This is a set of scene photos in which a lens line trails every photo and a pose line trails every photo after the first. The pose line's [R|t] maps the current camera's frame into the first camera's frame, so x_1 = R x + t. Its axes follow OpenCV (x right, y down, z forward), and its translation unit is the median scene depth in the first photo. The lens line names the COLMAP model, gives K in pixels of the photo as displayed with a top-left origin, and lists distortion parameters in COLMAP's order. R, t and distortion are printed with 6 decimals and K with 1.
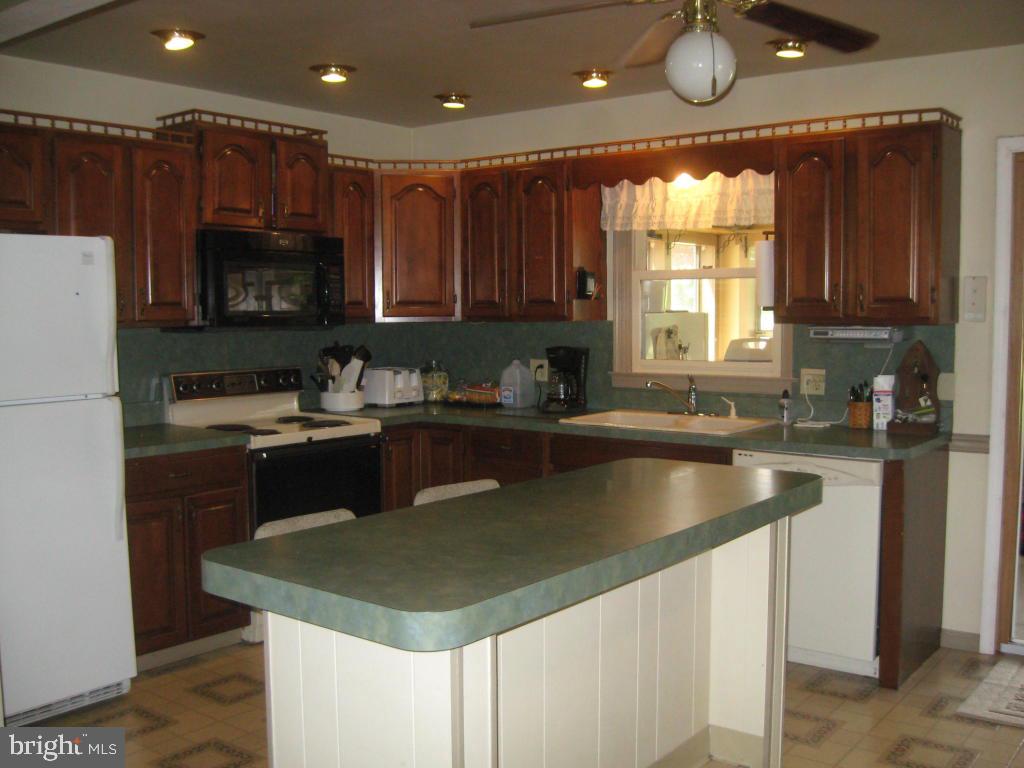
lens RADIAL K [[1051.4, 0, 512.0], [0, 1051.4, 384.0], [0, 0, 1]] dist [-0.128052, 0.010341]
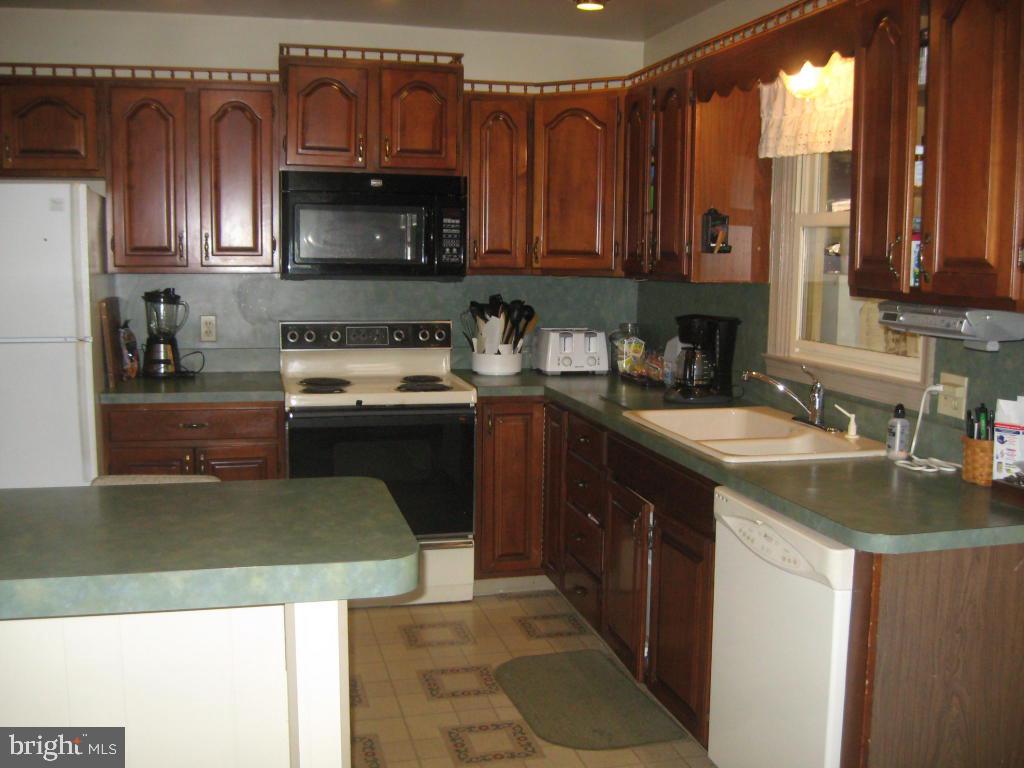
lens RADIAL K [[1051.4, 0, 512.0], [0, 1051.4, 384.0], [0, 0, 1]] dist [-0.128052, 0.010341]
pose [[0.786051, 0.094065, -0.610963, 0.418637], [-0.062547, 0.995385, 0.072780, -0.033839], [0.614990, -0.018994, 0.788306, 0.339125]]
